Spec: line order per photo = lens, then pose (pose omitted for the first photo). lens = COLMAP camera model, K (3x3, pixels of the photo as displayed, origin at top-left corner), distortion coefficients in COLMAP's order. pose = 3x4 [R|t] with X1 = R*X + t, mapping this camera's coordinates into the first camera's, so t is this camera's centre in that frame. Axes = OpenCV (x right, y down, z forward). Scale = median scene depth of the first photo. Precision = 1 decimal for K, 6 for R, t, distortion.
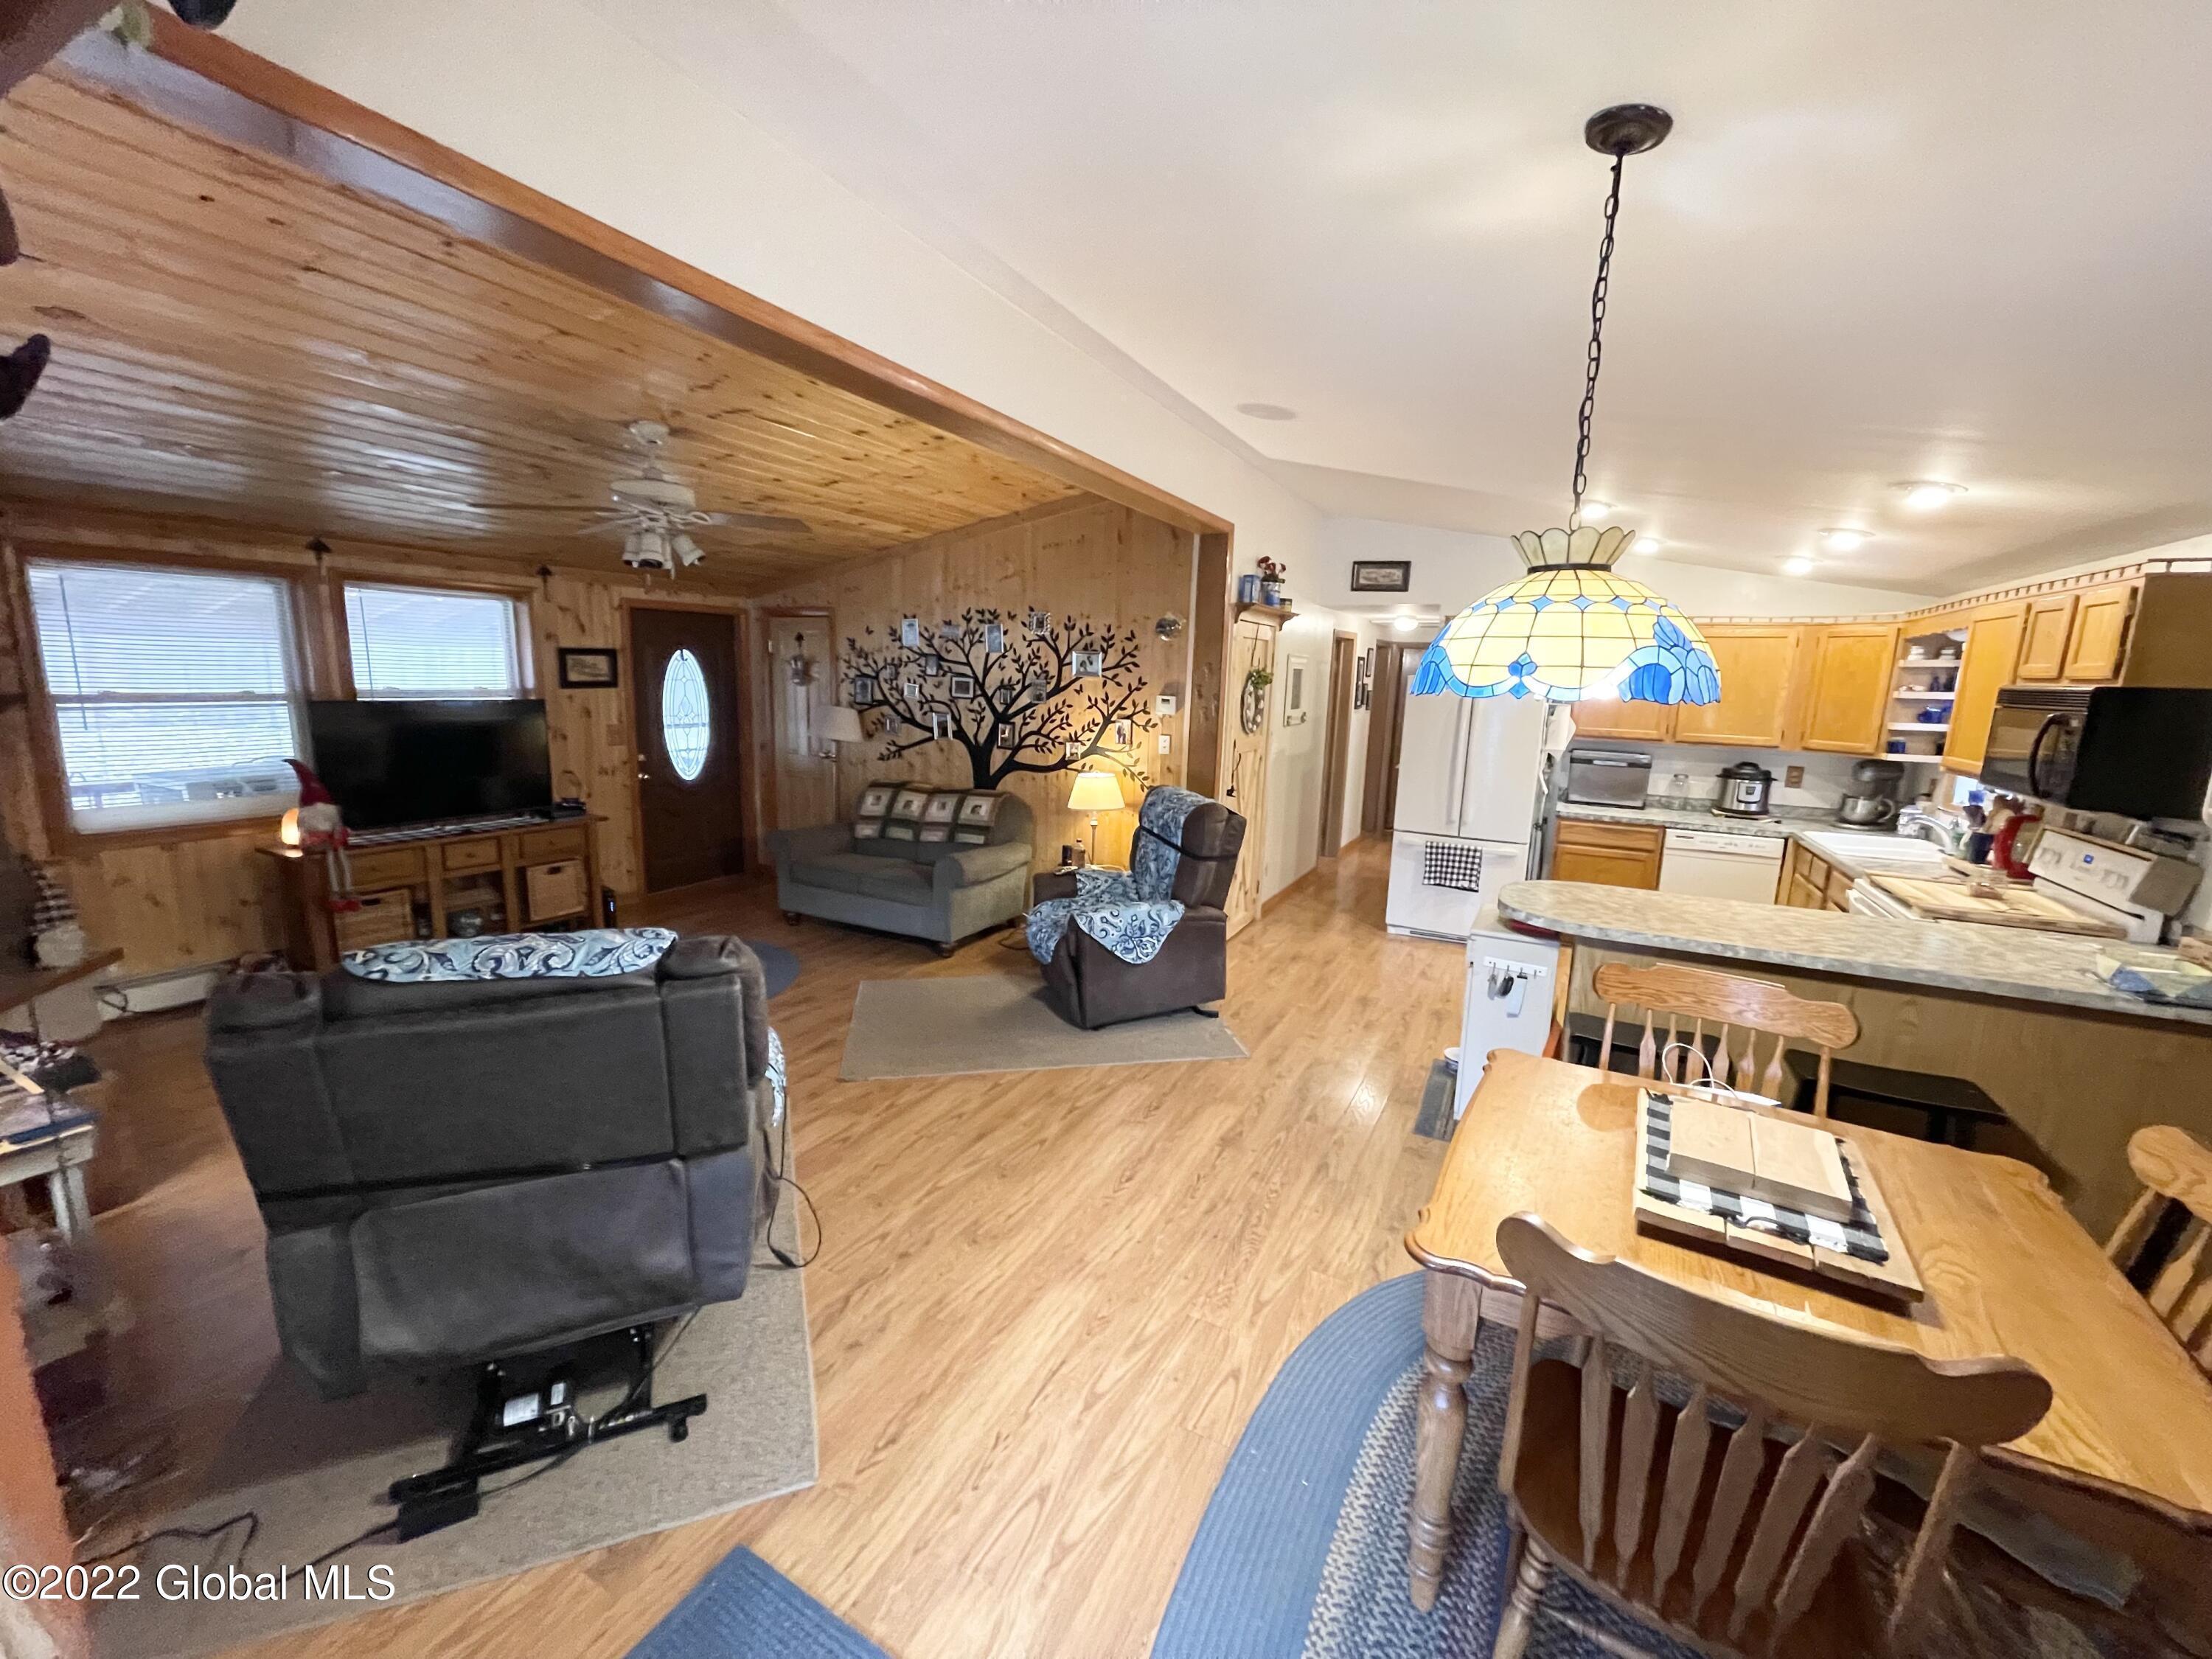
lens RADIAL K [[884.0, 0, 1106.0], [0, 884.0, 829.5], [0, 0, 1]] dist [-0.004123, 0.000631]
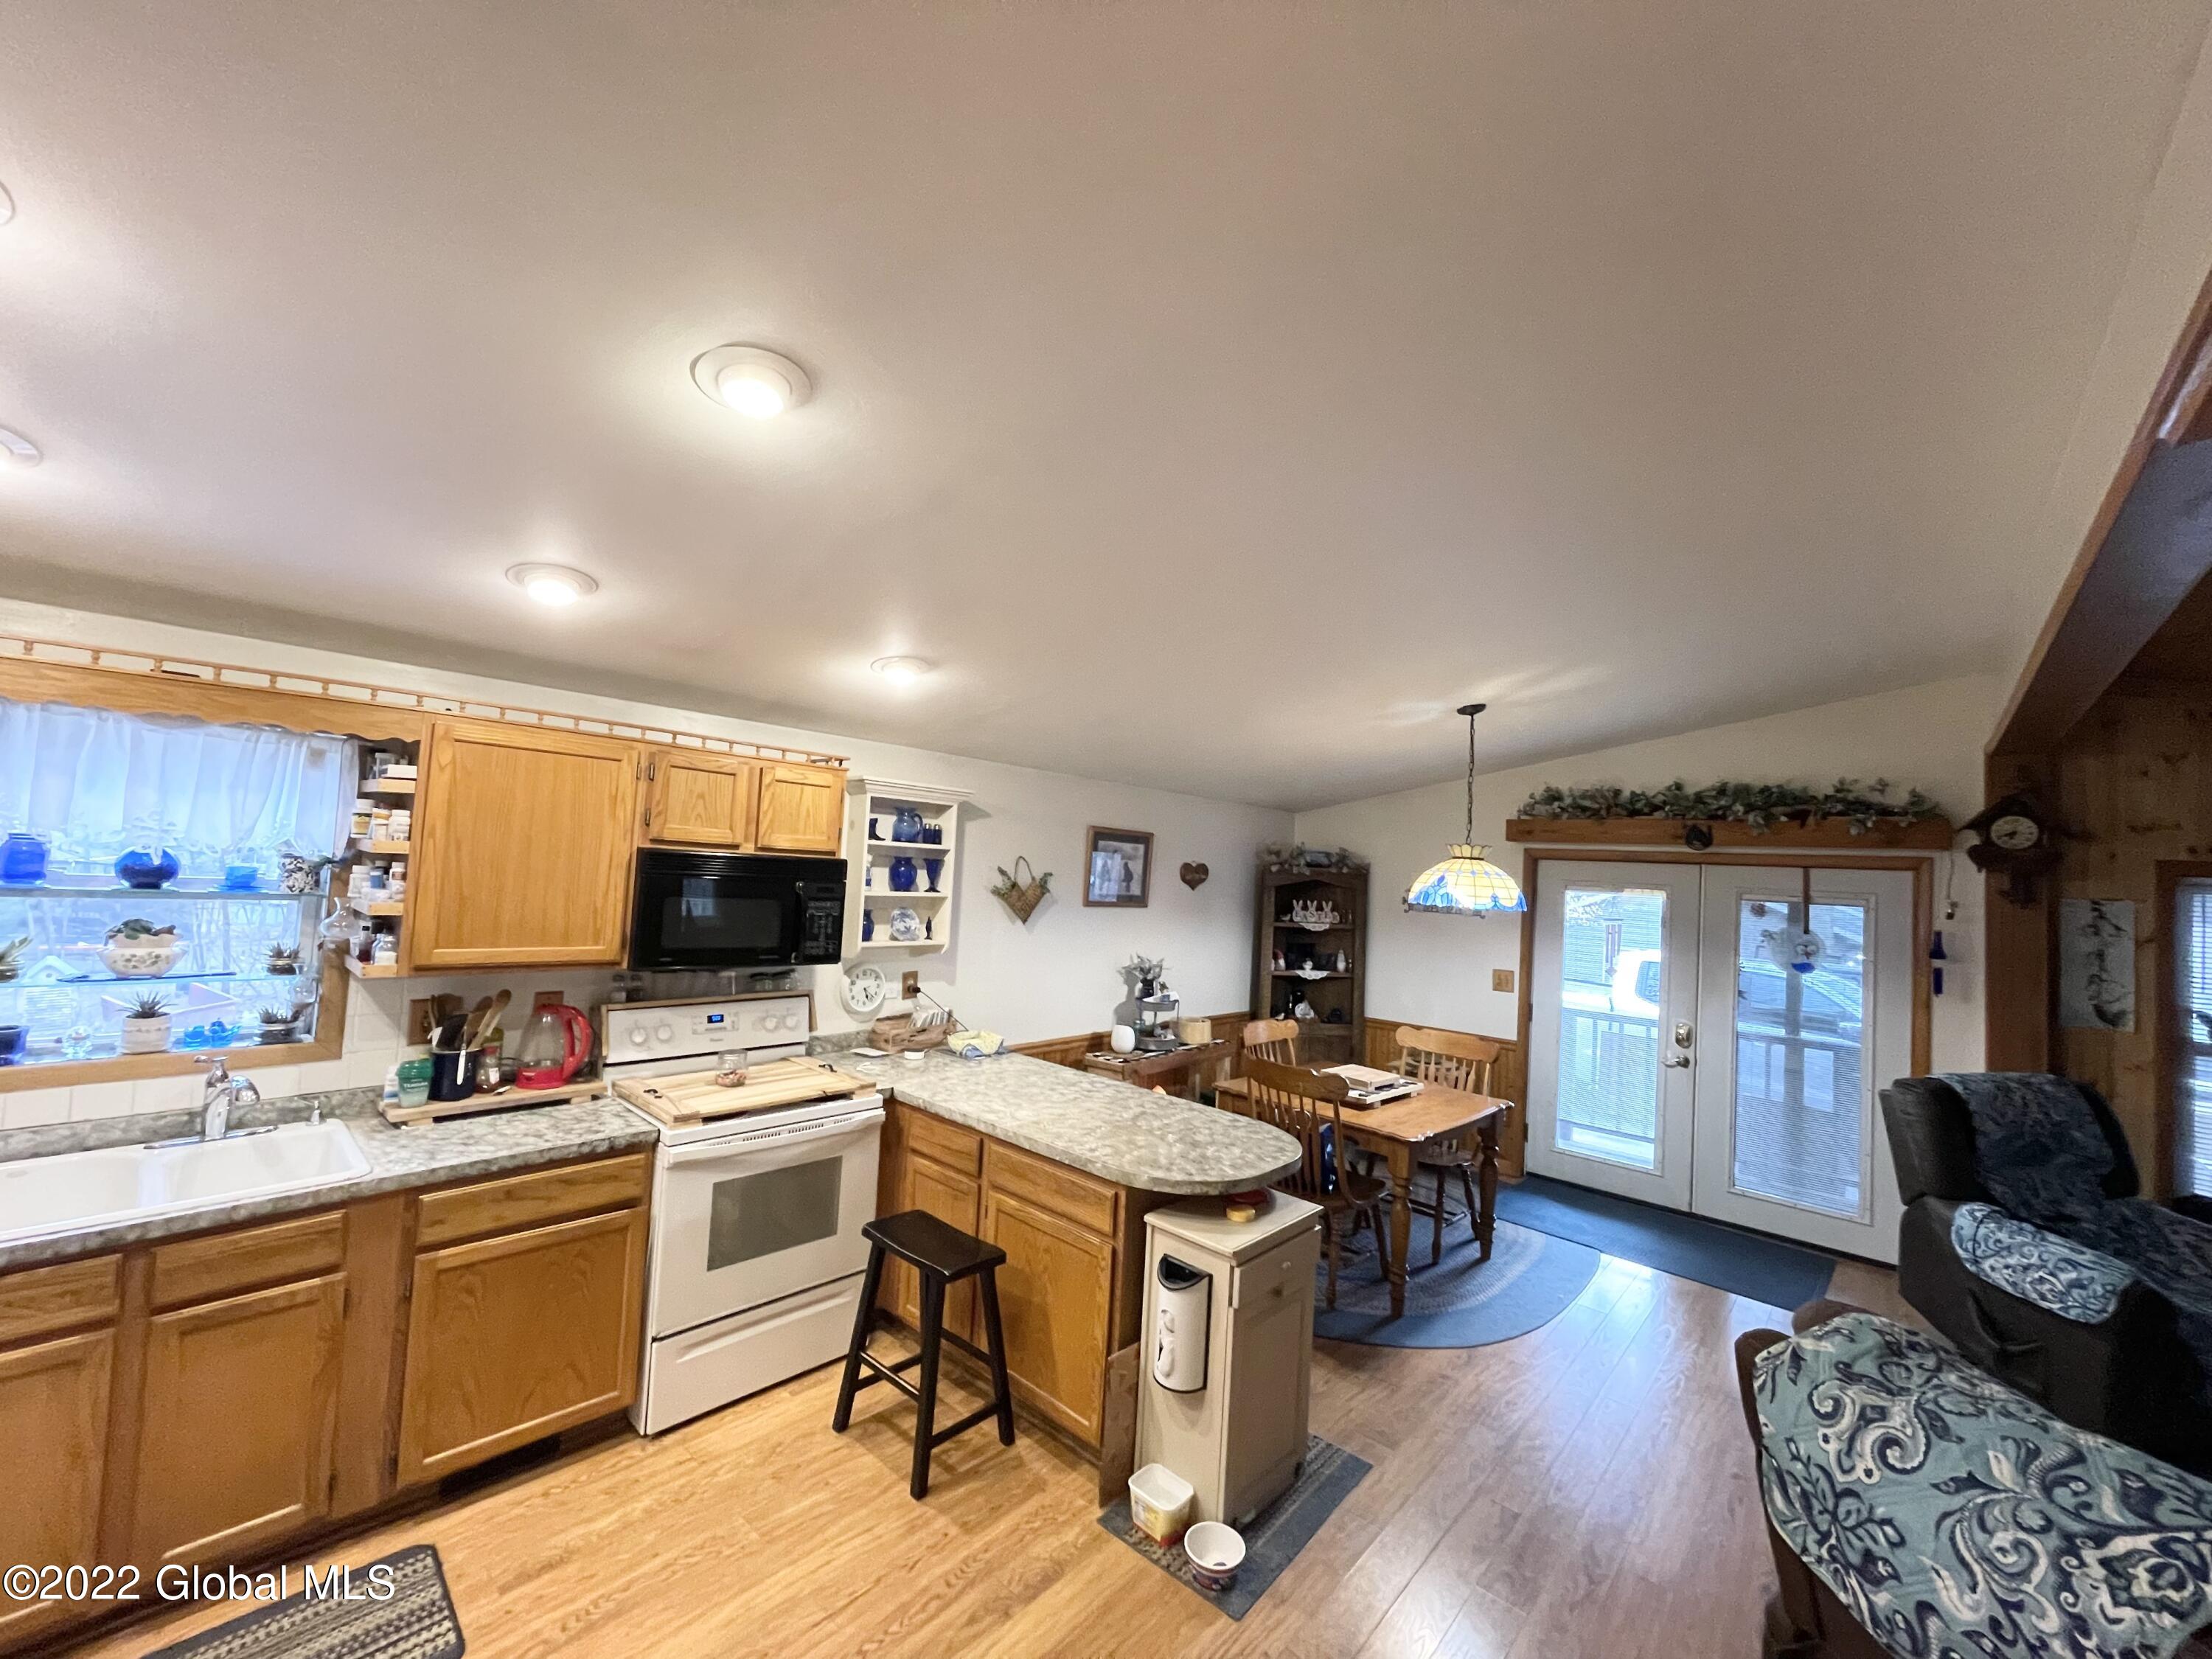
lens RADIAL K [[884.0, 0, 1106.0], [0, 884.0, 829.5], [0, 0, 1]] dist [-0.004123, 0.000631]
pose [[-0.963718, -0.070090, 0.257557, 0.247541], [-0.036417, 0.990412, 0.133261, -0.190169], [-0.264427, 0.119047, -0.957030, 1.041905]]
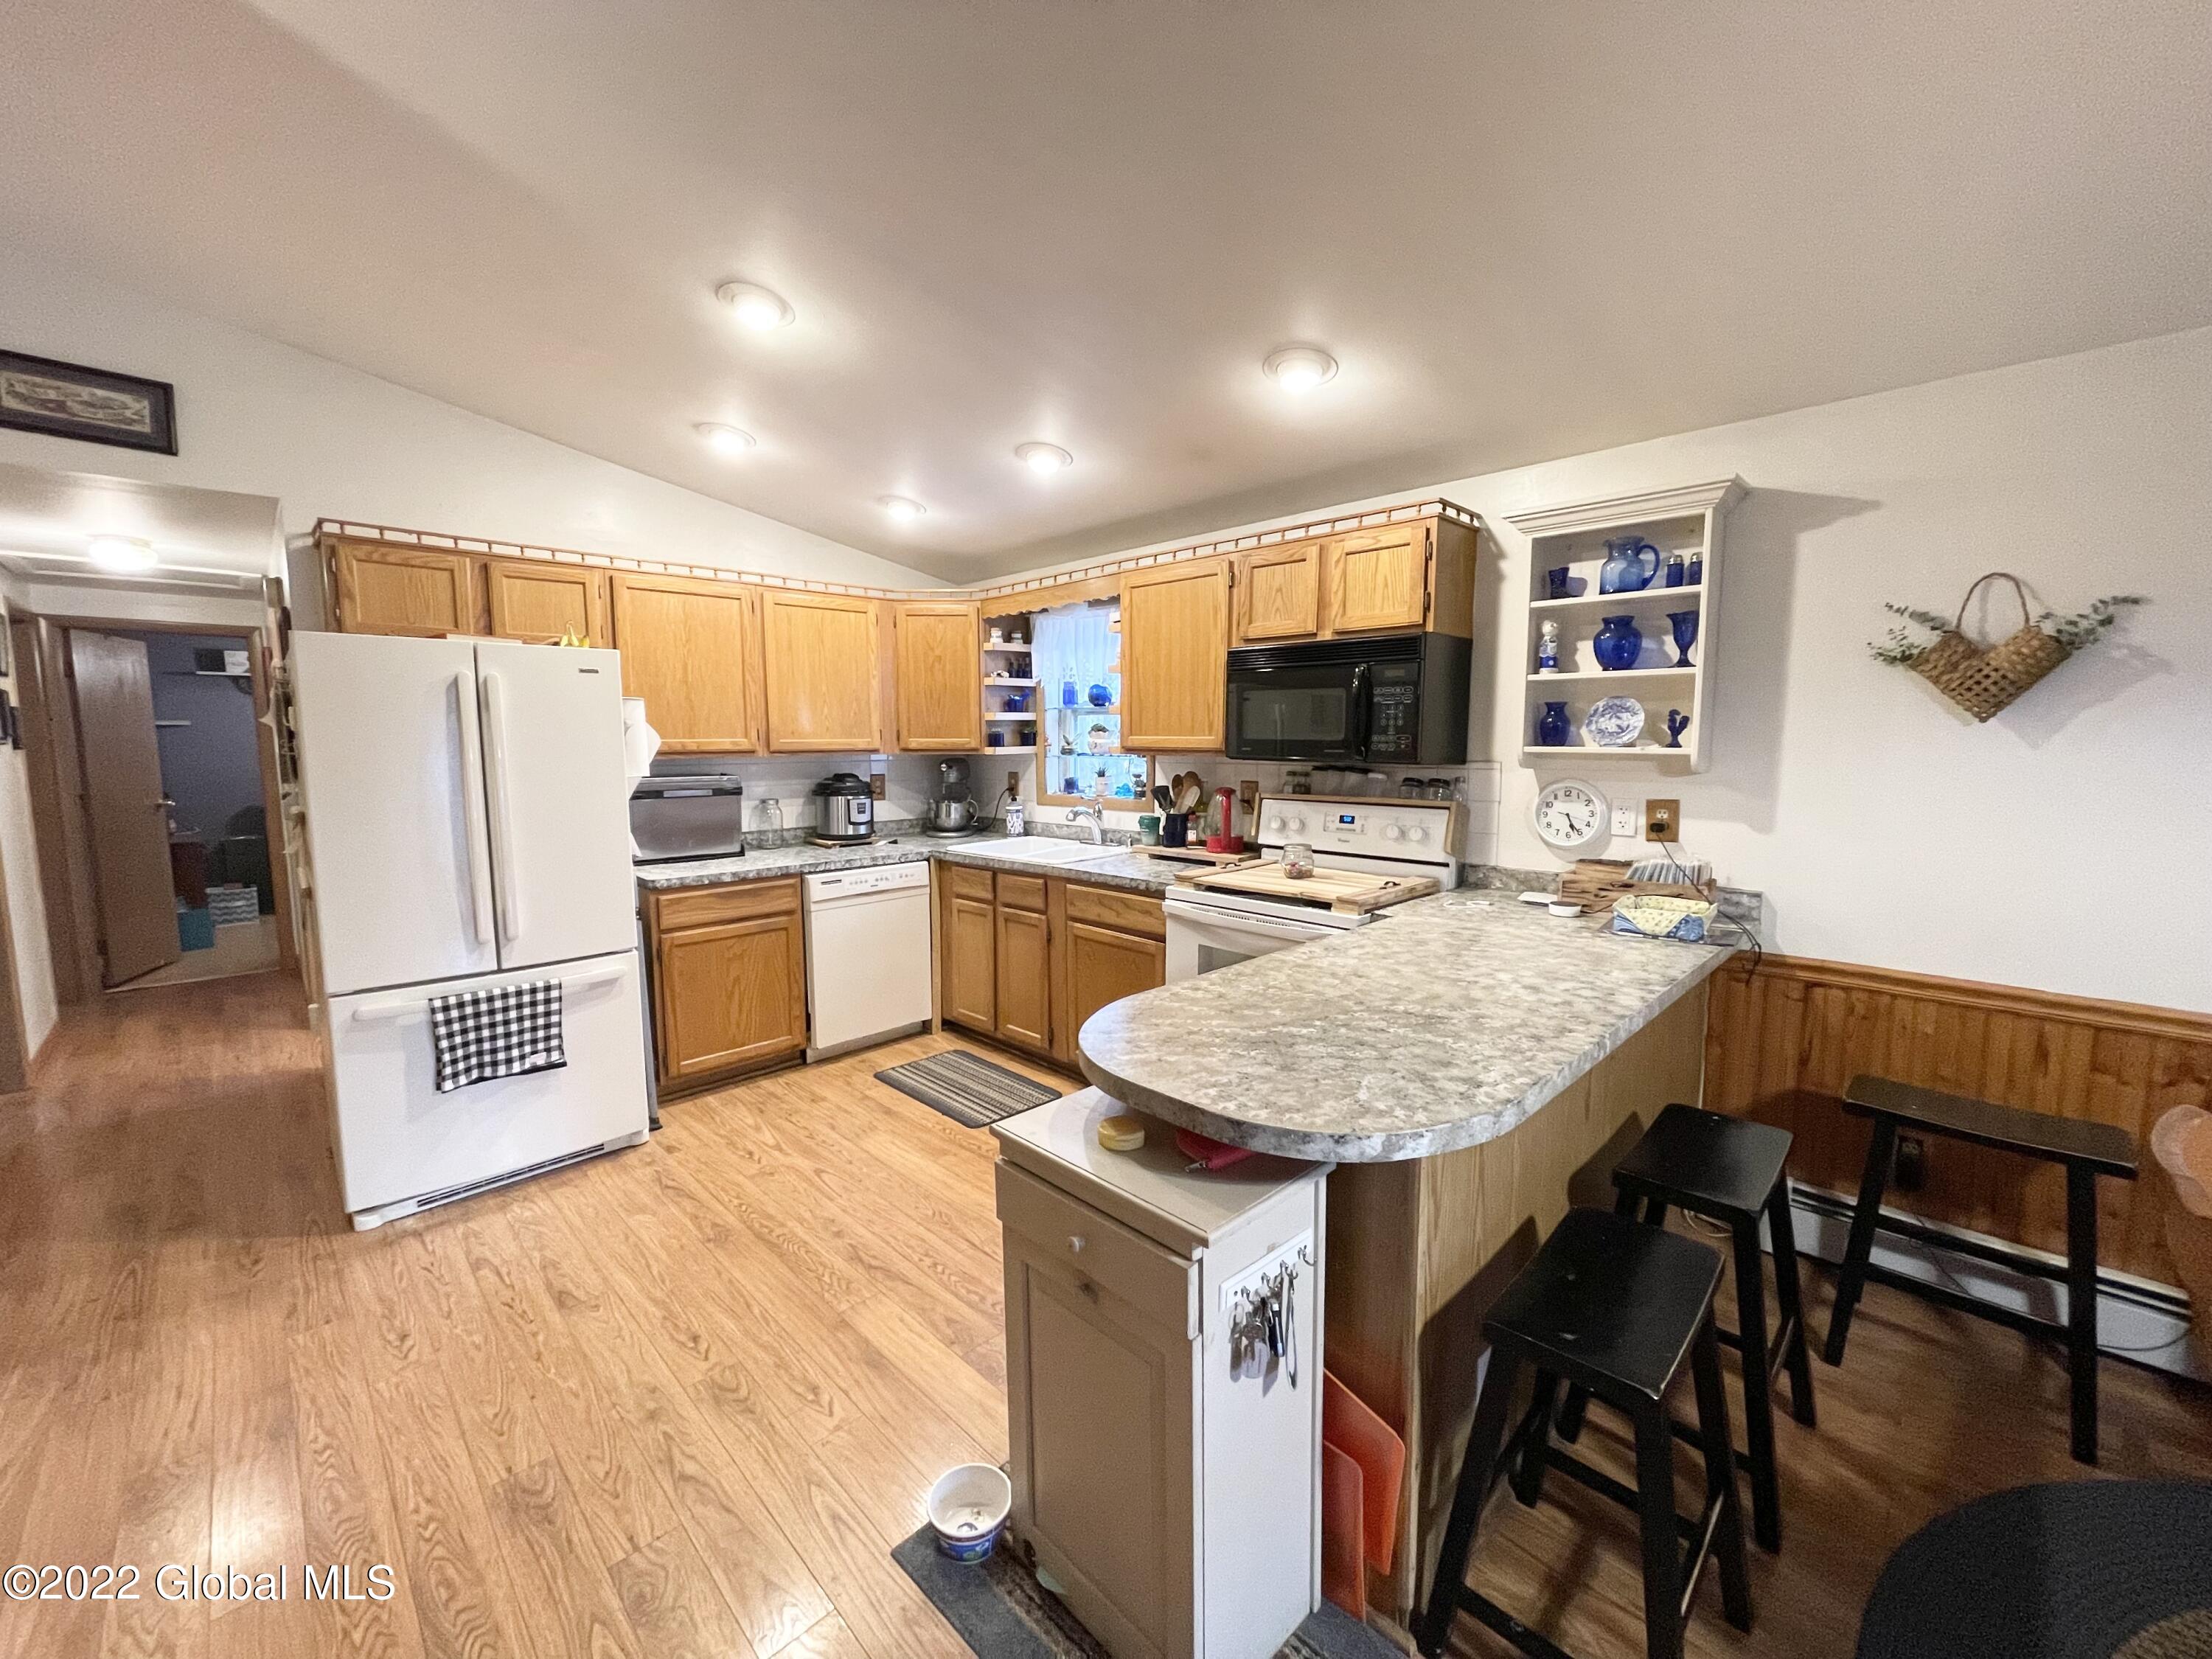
lens RADIAL K [[884.0, 0, 1106.0], [0, 884.0, 829.5], [0, 0, 1]] dist [-0.004123, 0.000631]
pose [[0.309986, -0.130395, 0.941757, 0.058610], [0.180333, 0.980633, 0.076419, -0.044878], [-0.933482, 0.146141, 0.327496, 0.529596]]
